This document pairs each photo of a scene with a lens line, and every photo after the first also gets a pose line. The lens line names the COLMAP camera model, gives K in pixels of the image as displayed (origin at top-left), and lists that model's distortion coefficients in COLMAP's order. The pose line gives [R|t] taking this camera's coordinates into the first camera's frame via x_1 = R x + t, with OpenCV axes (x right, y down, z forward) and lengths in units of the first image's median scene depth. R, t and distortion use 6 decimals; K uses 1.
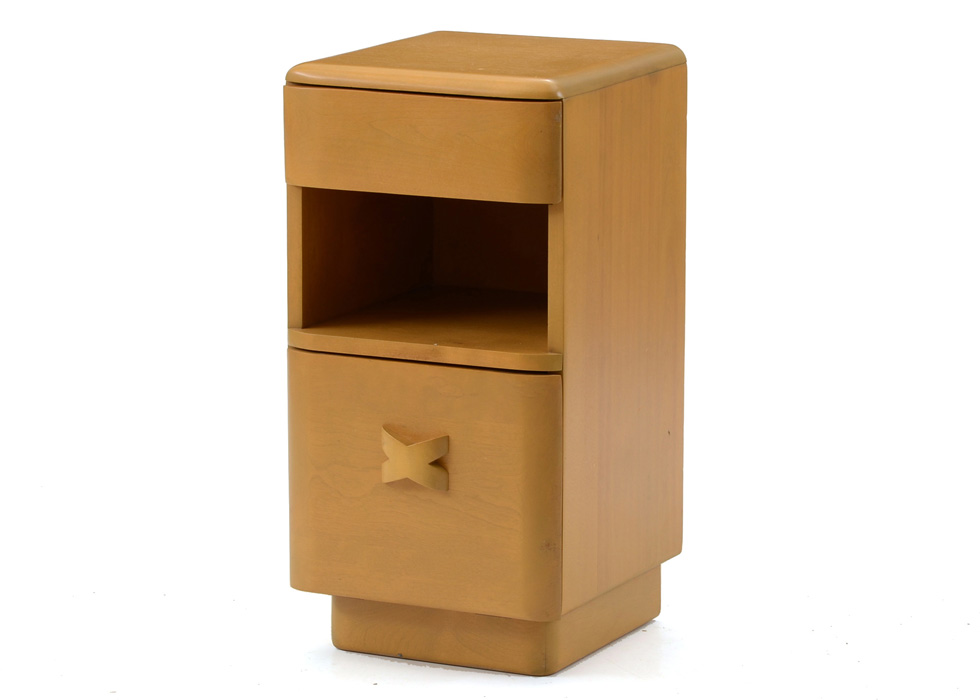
lens RADIAL K [[4176.2, 0, 495.6], [0, 4176.2, 344.5], [0, 0, 1]] dist [1.321447, 0.000000]
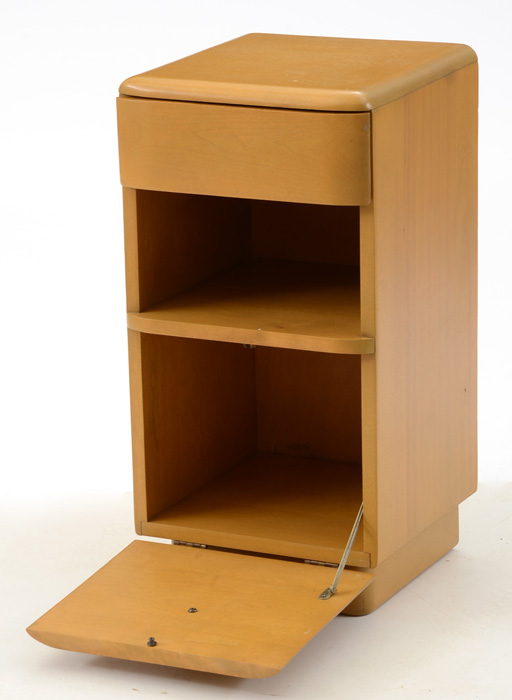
lens RADIAL K [[2872.5, 0, 256.9], [0, 2872.5, 353.7], [0, 0, 1]] dist [1.194237, 0.000000]
pose [[0.999707, -0.023862, -0.004167, -0.011885], [0.024122, 0.996390, 0.081394, -0.055807], [0.002210, -0.081471, 0.996673, 0.231875]]
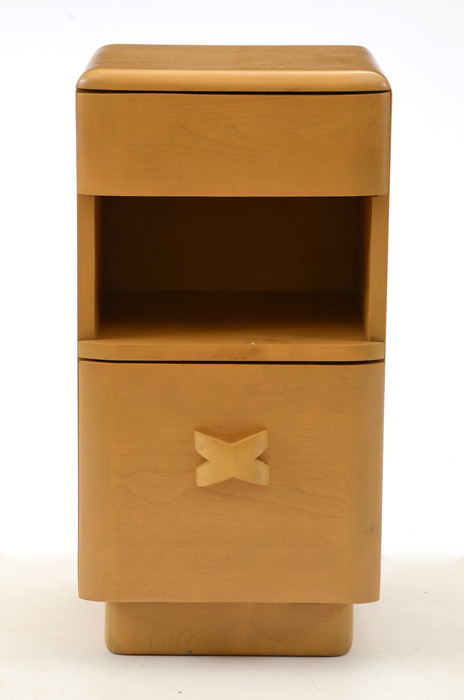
lens RADIAL K [[2408.1, 0, 232.6], [0, 2408.1, 353.9], [0, 0, 1]] dist [1.034955, 0.000000]
pose [[0.889672, -0.082775, 0.449034, -0.279607], [0.079477, 0.996492, 0.026227, -0.013132], [-0.449629, 0.012355, 0.893130, 0.476478]]
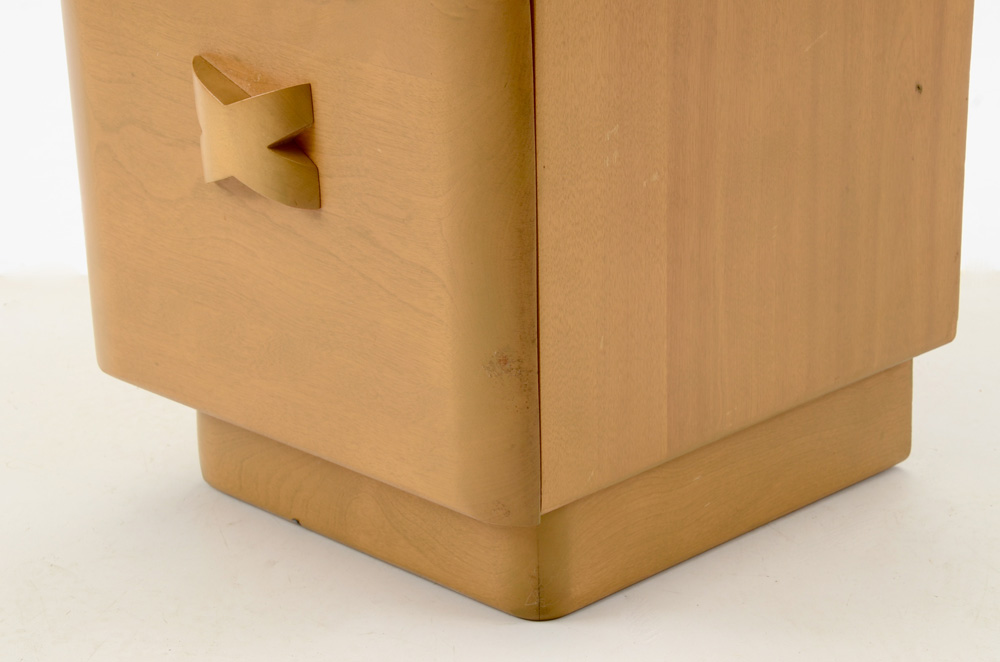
lens RADIAL K [[3090.8, 0, 522.2], [0, 3090.8, 330.4], [0, 0, 1]] dist [0.781415, 0.000000]
pose [[0.949794, 0.092216, -0.298976, 0.108598], [-0.040699, 0.983874, 0.174172, -0.010977], [0.310216, -0.153260, 0.938231, 0.693215]]
